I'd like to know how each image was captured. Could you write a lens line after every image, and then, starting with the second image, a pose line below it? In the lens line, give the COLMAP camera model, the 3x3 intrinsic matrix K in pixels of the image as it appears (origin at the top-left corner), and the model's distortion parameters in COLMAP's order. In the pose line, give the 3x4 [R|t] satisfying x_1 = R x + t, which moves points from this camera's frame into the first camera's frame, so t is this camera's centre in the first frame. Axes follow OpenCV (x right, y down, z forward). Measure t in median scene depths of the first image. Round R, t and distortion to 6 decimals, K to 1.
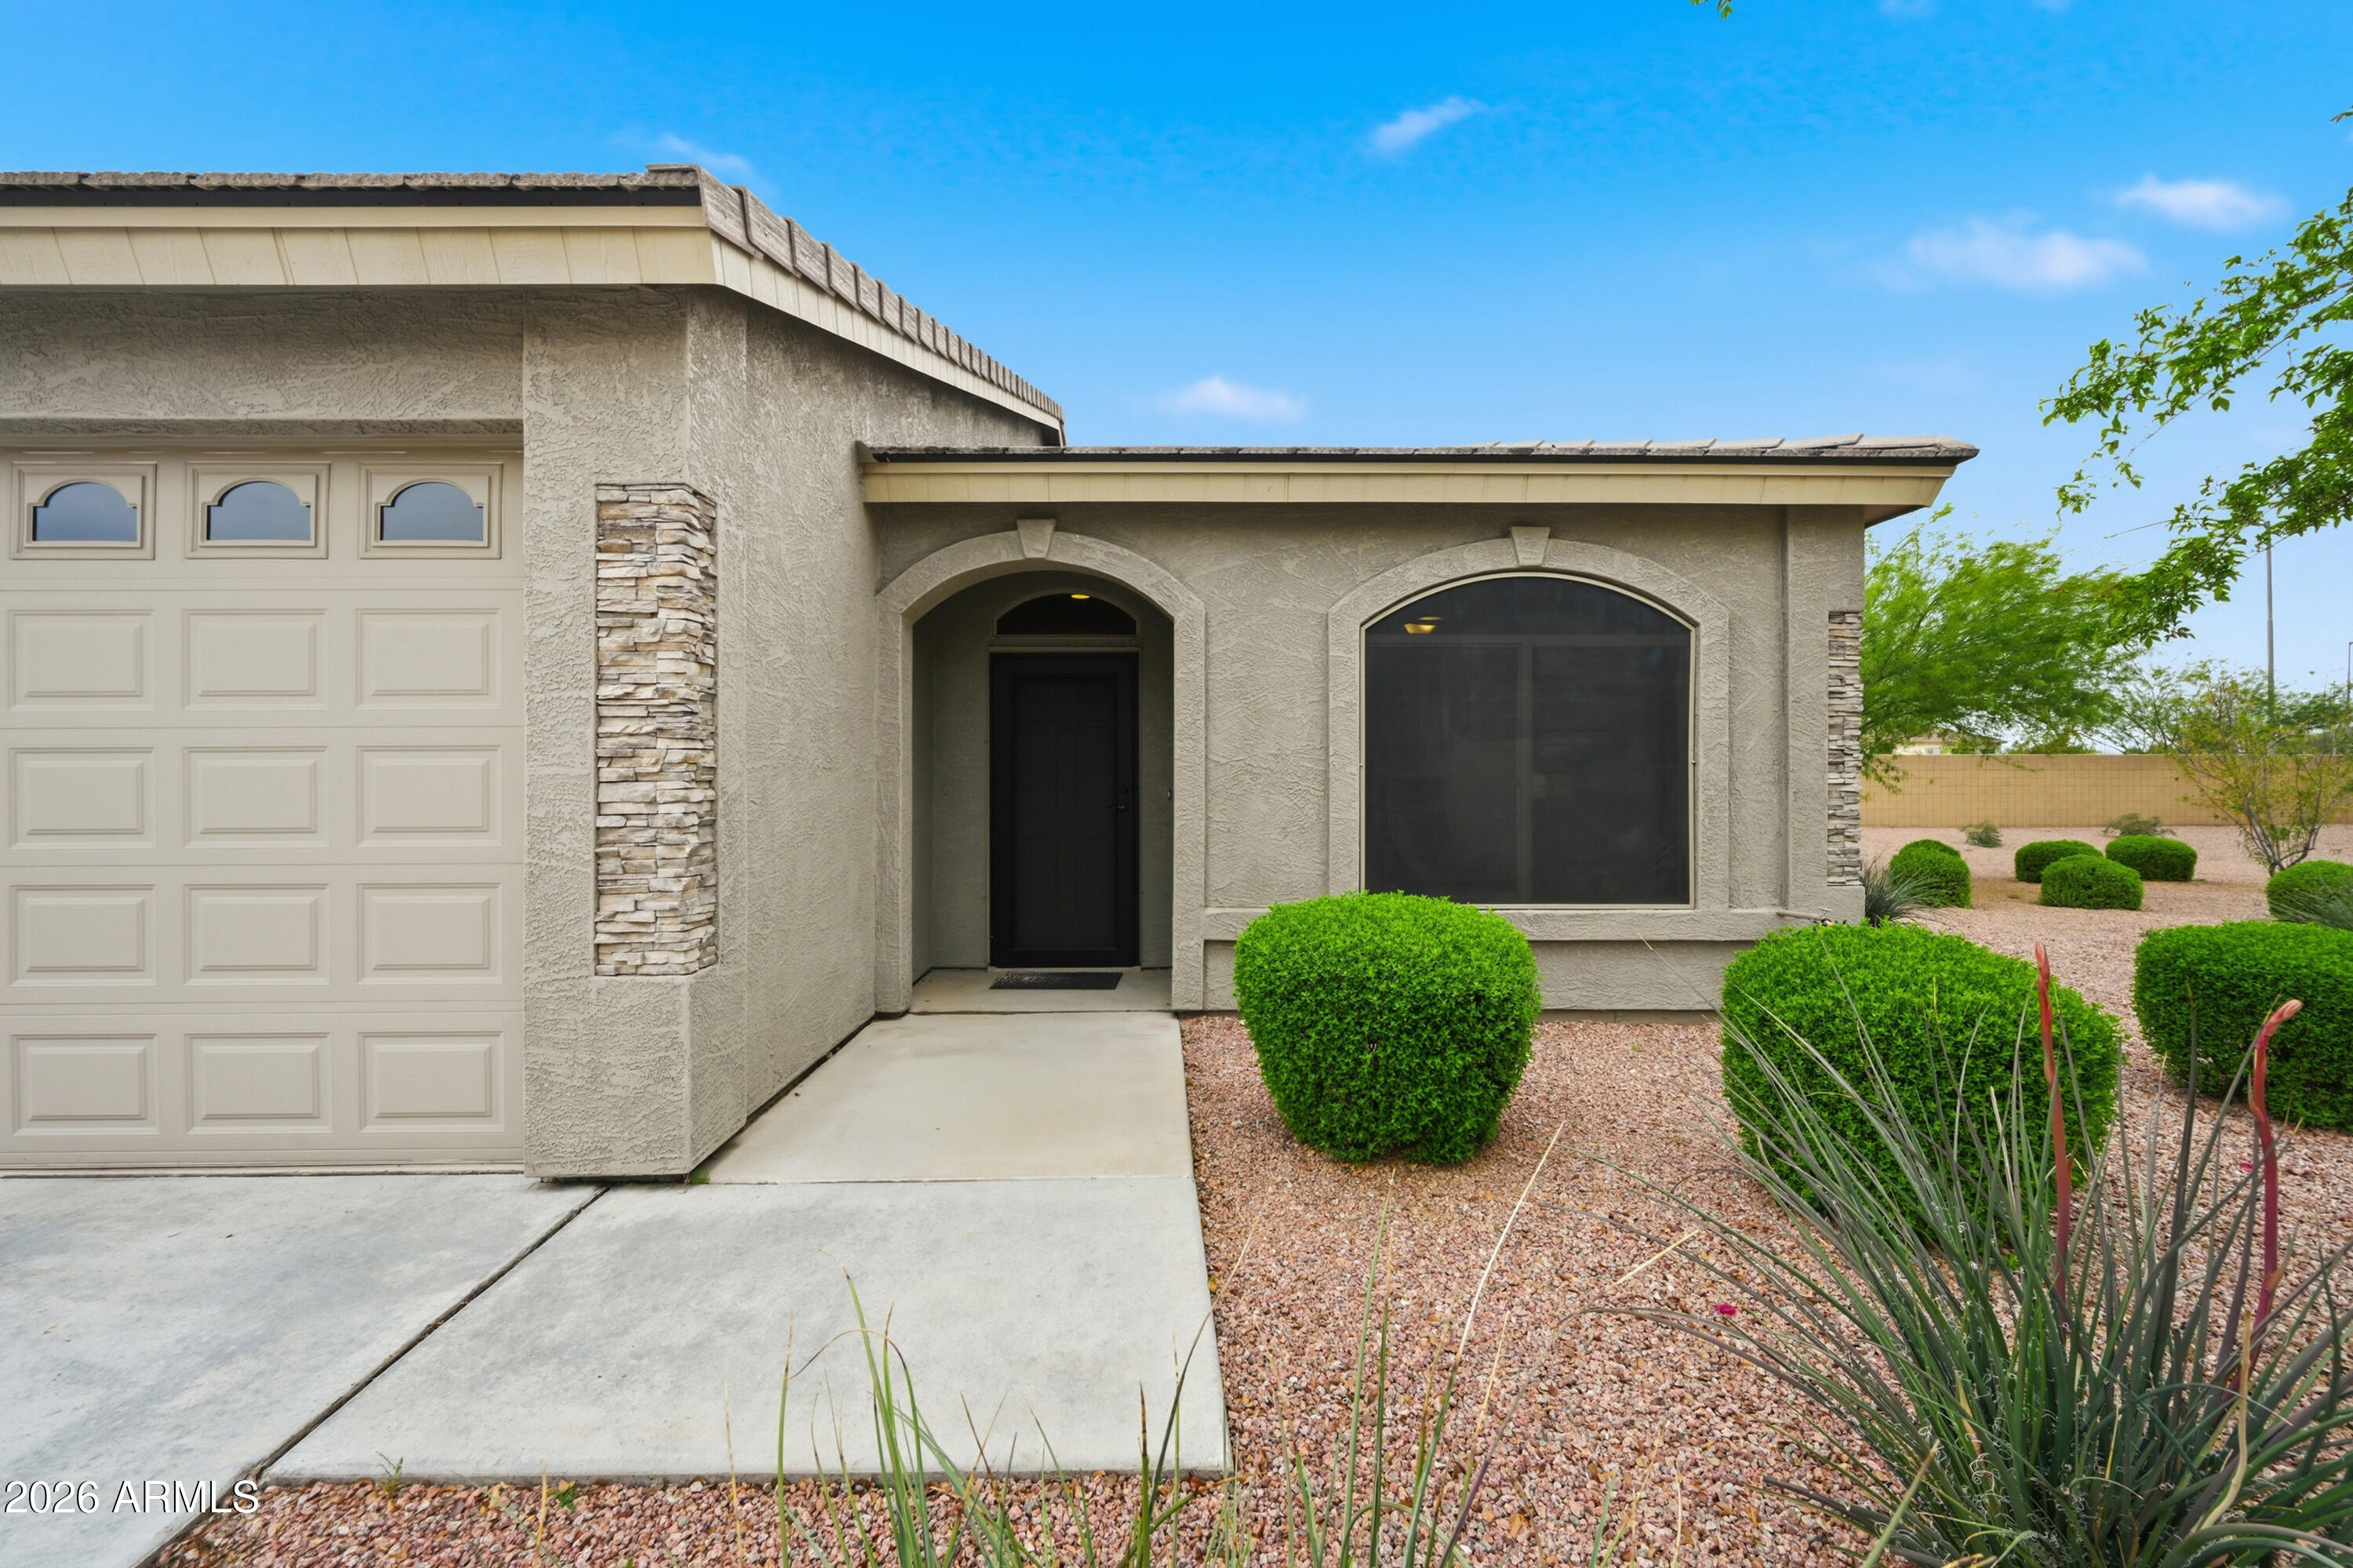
lens RADIAL K [[929.6, 0, 1165.0], [0, 929.6, 785.8], [0, 0, 1]] dist [0.001631, 0.000196]
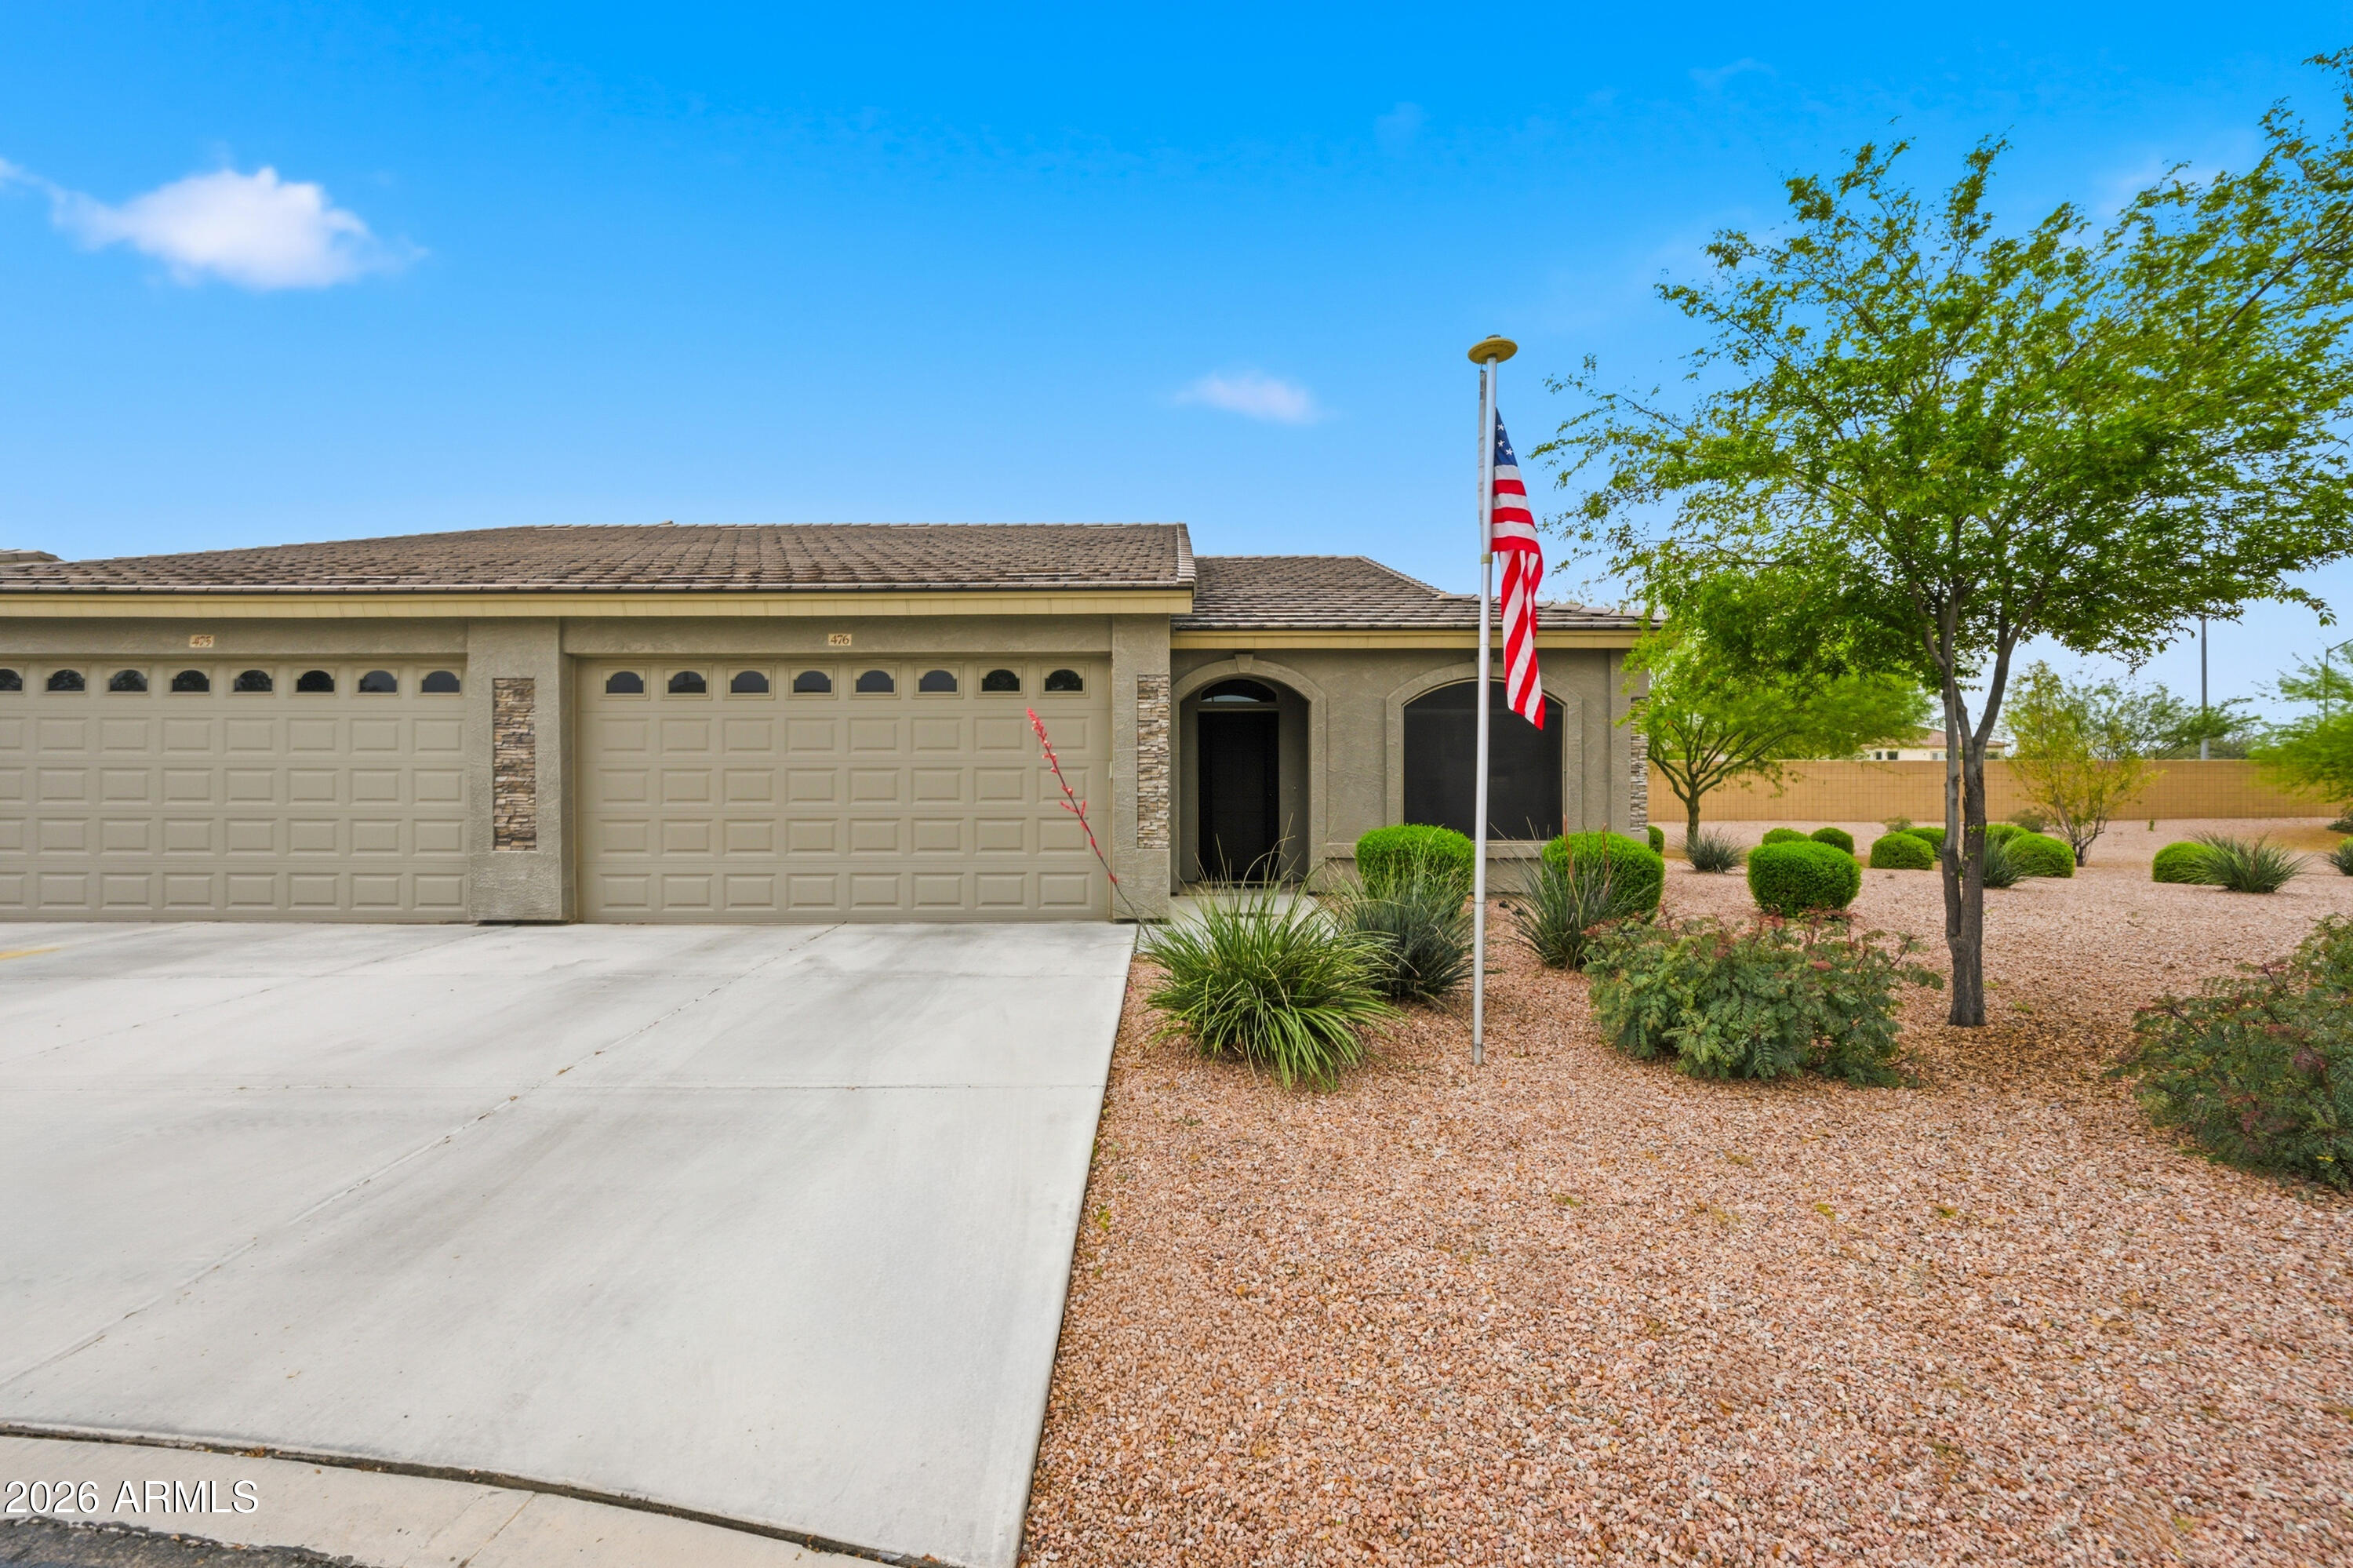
lens RADIAL K [[929.6, 0, 1165.0], [0, 929.6, 785.8], [0, 0, 1]] dist [0.001631, 0.000196]
pose [[0.999914, 0.001002, -0.013105, -0.286057], [-0.001009, 0.999999, -0.000480, 0.007965], [0.013104, 0.000493, 0.999914, -1.065023]]
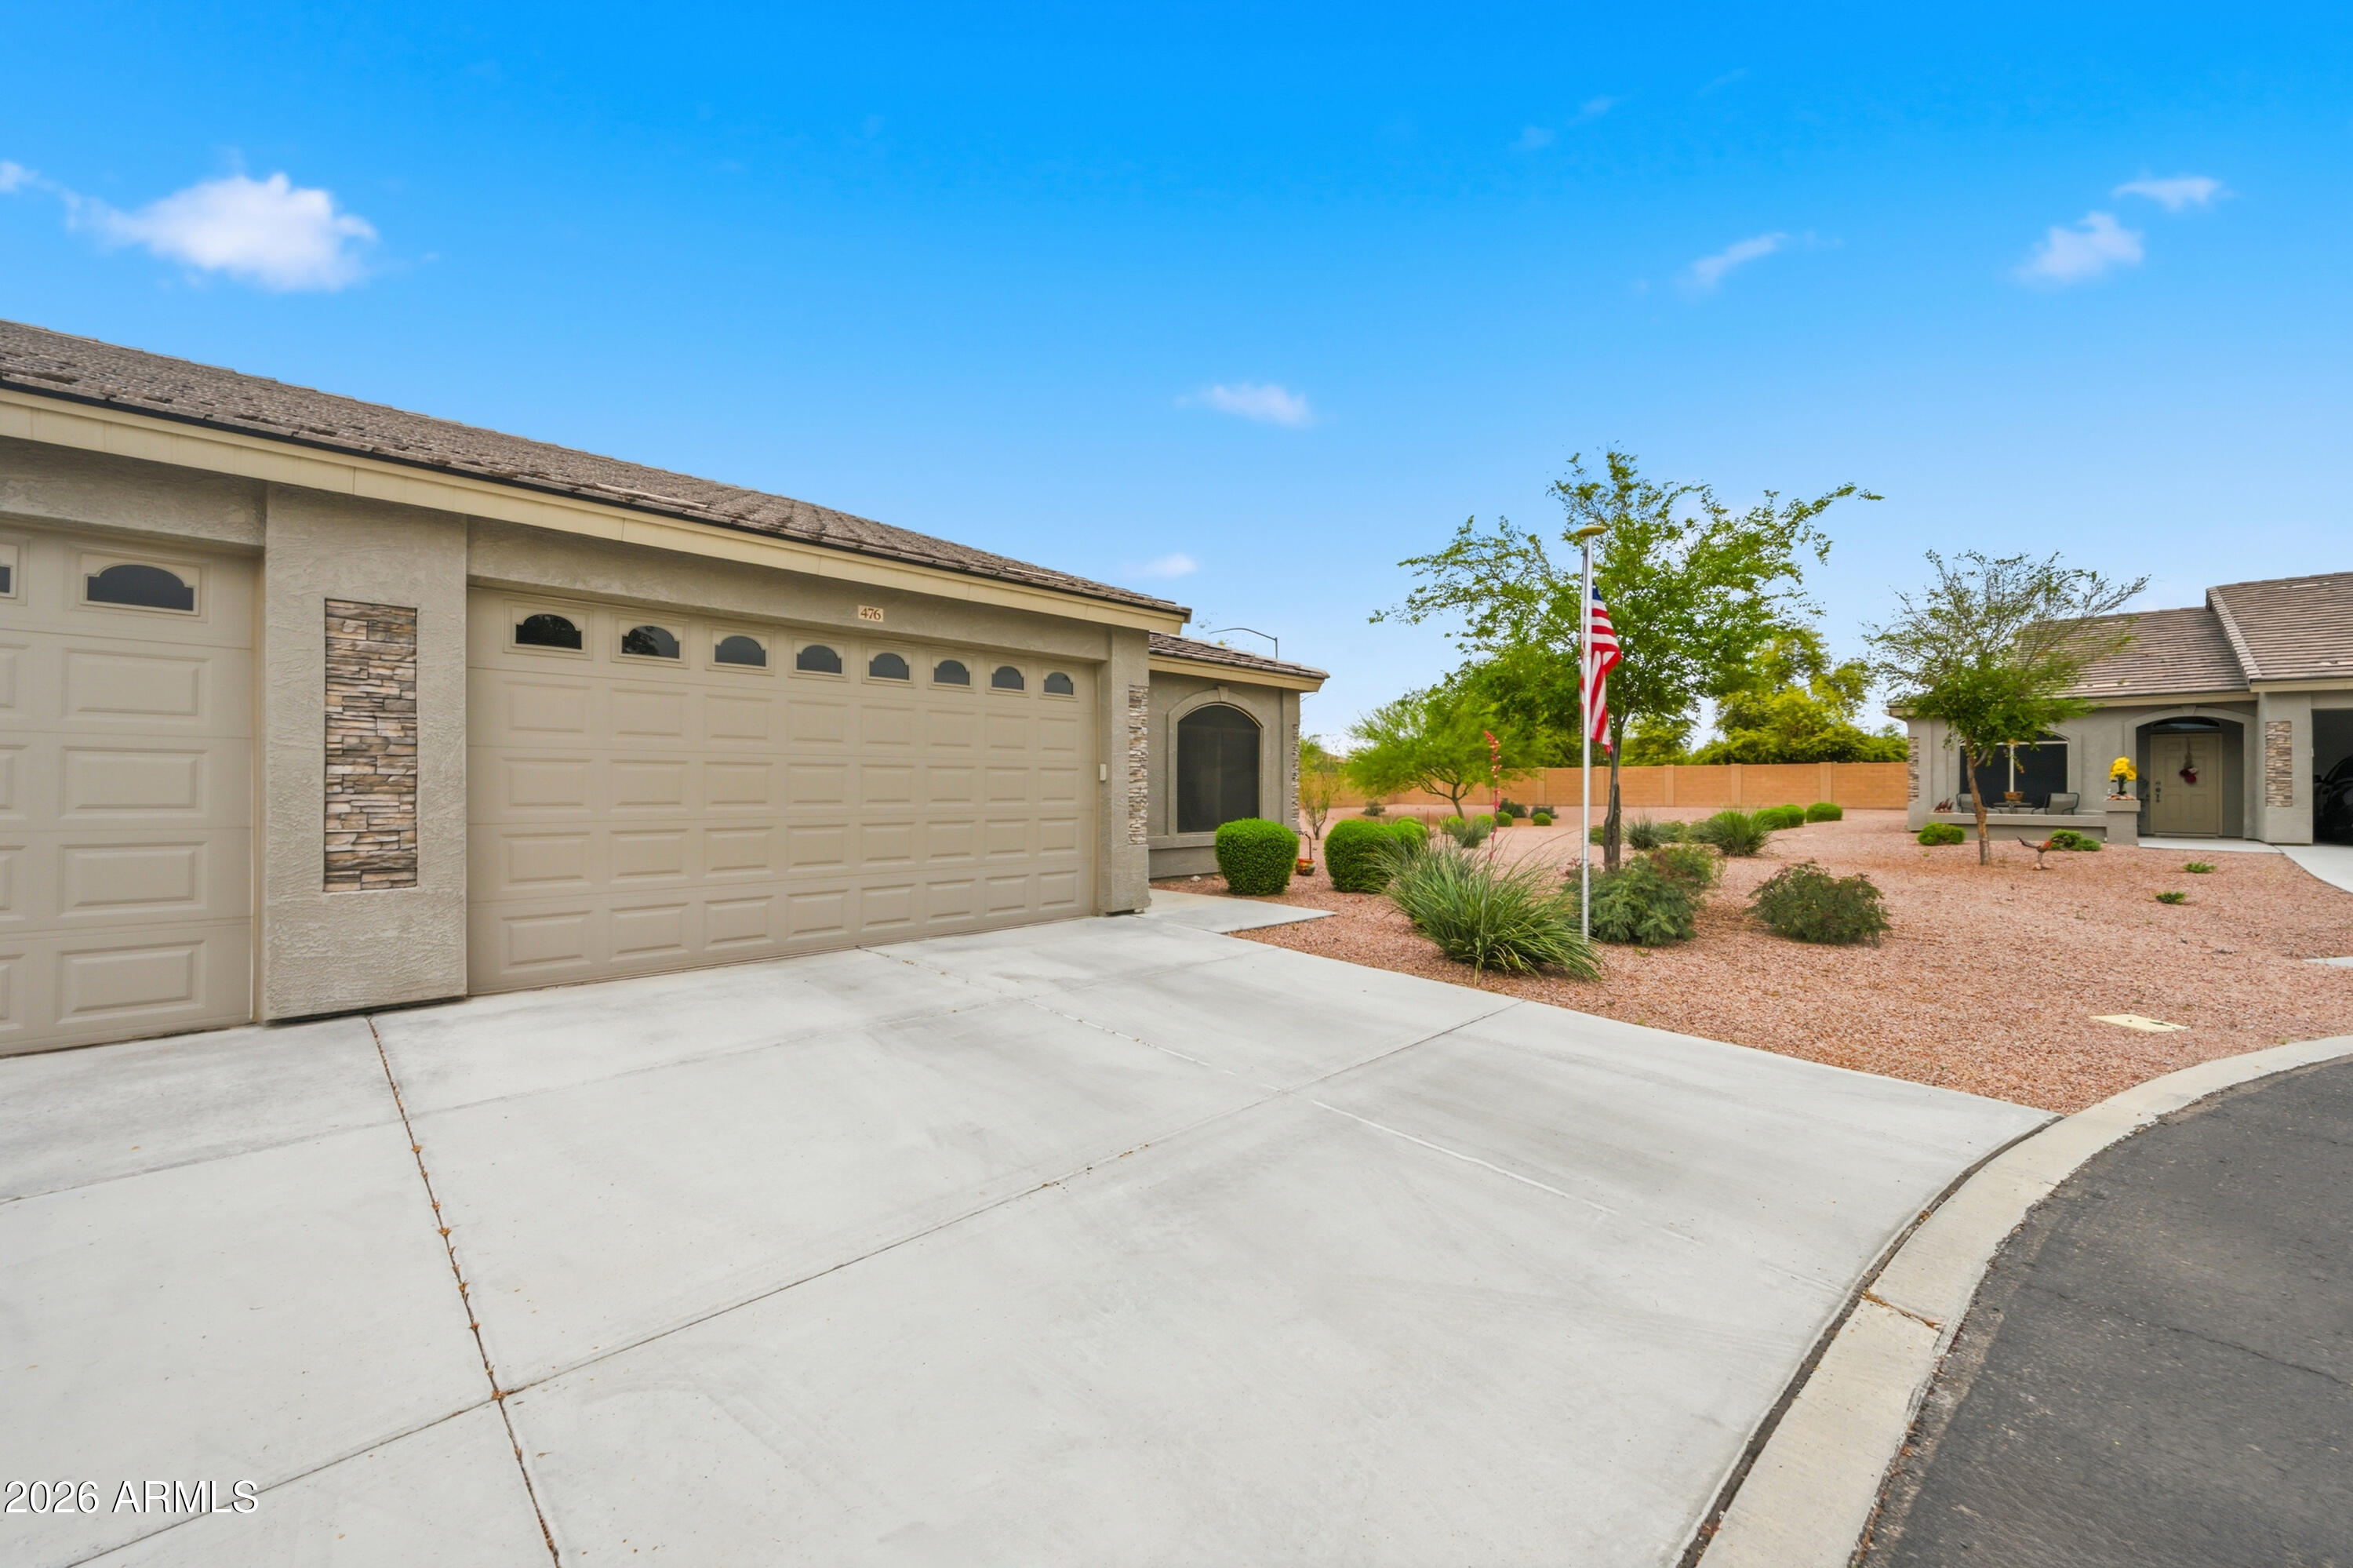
lens RADIAL K [[929.6, 0, 1165.0], [0, 929.6, 785.8], [0, 0, 1]] dist [0.001631, 0.000196]
pose [[0.704084, 0.007257, 0.710080, -1.575913], [-0.007180, 0.999969, -0.003100, 0.009571], [-0.710081, -0.002916, 0.704114, -0.725674]]
